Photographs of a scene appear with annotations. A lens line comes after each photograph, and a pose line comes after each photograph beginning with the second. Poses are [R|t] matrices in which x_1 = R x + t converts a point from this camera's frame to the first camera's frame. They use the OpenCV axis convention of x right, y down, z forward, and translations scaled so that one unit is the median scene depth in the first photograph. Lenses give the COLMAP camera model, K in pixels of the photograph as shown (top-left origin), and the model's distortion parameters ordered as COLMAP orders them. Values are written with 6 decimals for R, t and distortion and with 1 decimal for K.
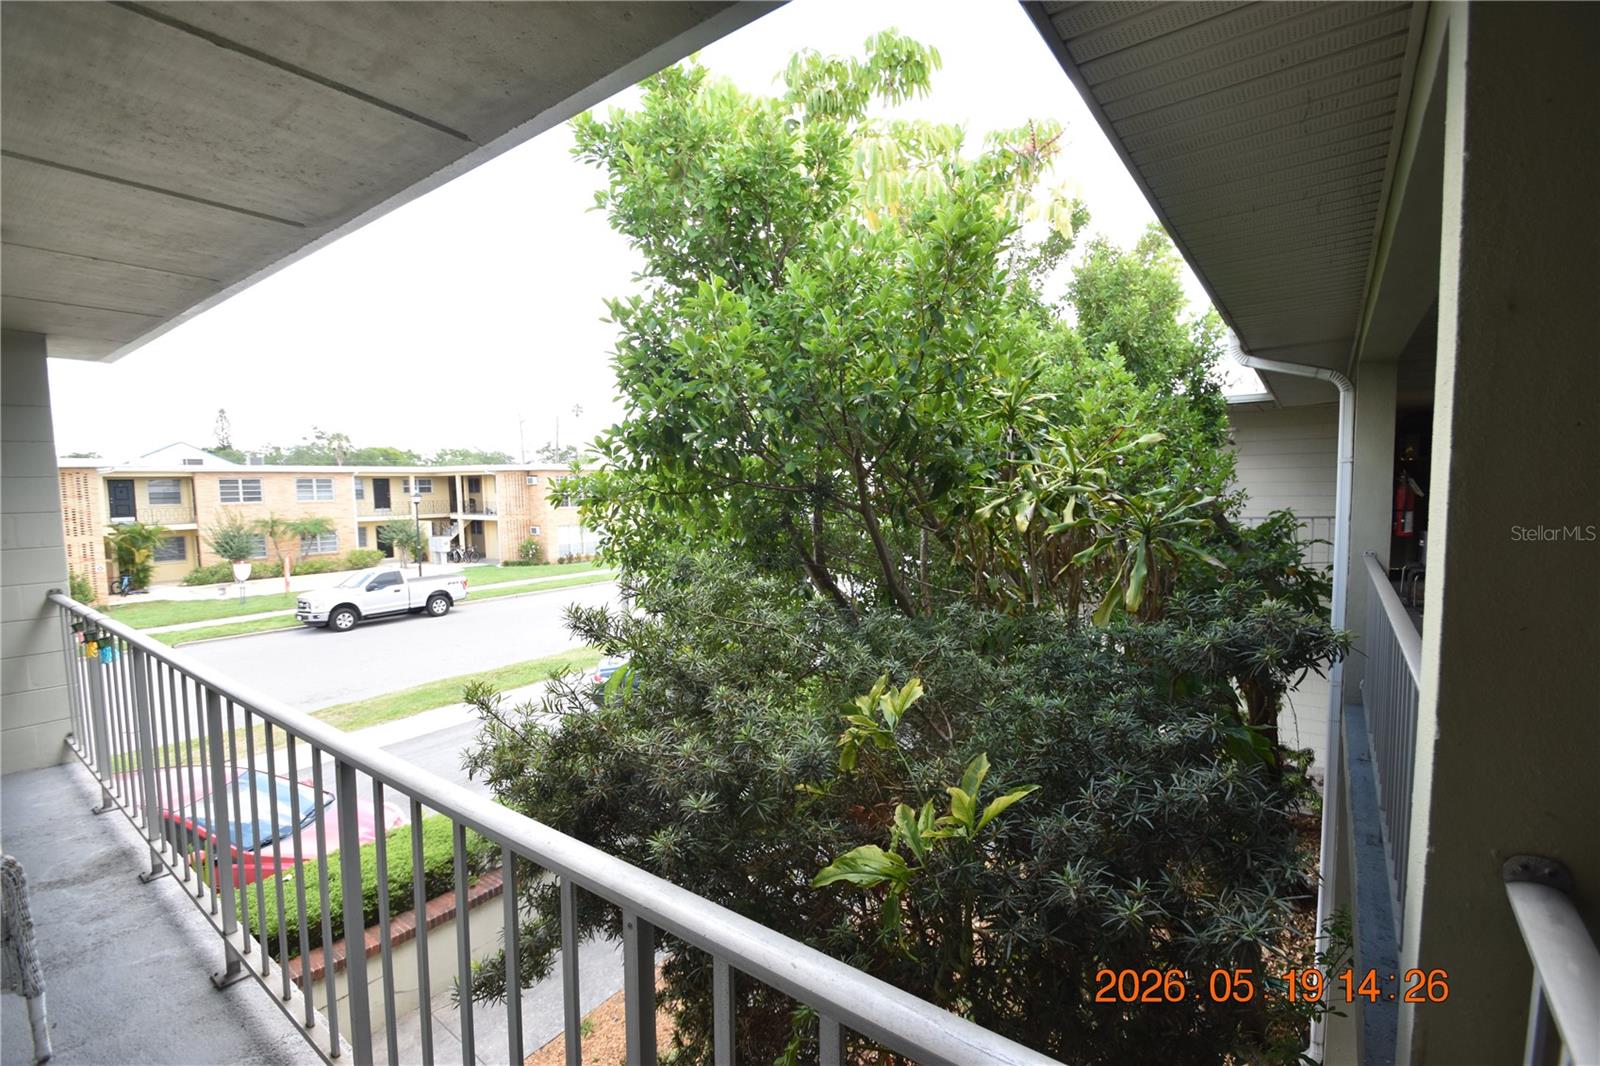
lens RADIAL K [[699.5, 0, 799.0], [0, 699.5, 539.3], [0, 0, 1]] dist [0.014626, -0.017223]
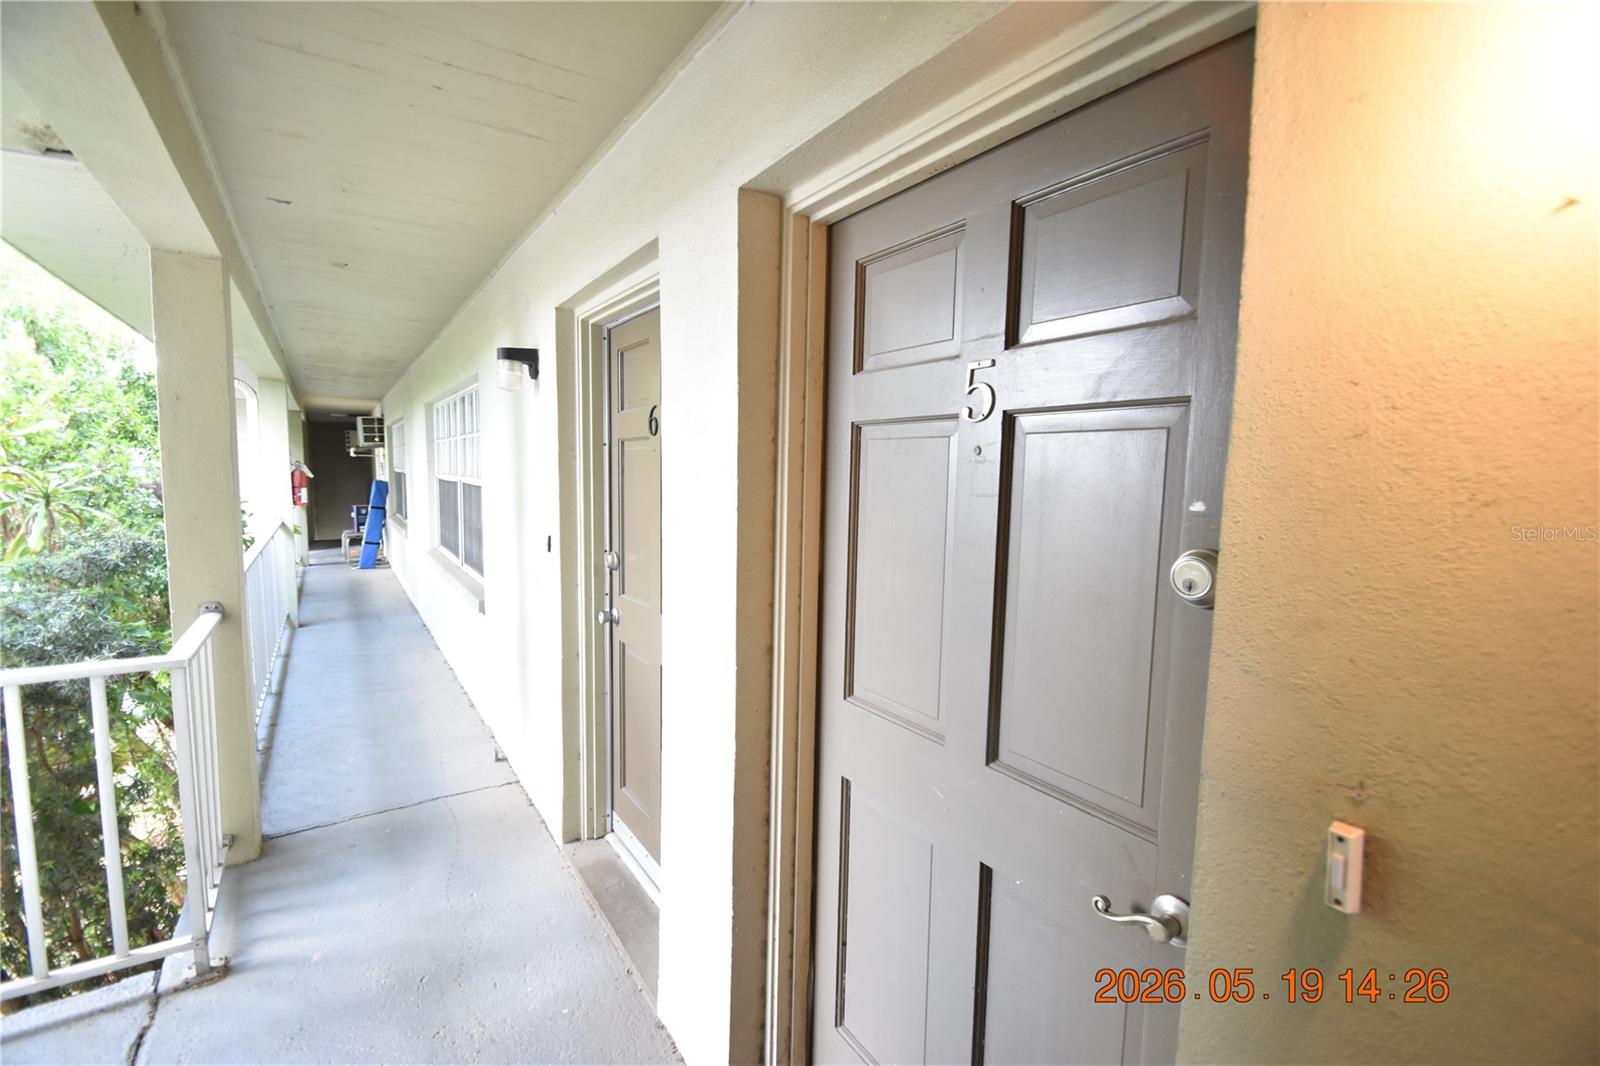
lens RADIAL K [[699.5, 0, 799.0], [0, 699.5, 539.3], [0, 0, 1]] dist [0.014626, -0.017223]
pose [[0.331764, -0.065837, 0.941062, -0.183909], [0.047748, 0.997455, 0.052949, 0.044563], [-0.942153, 0.027367, 0.334063, -0.517864]]
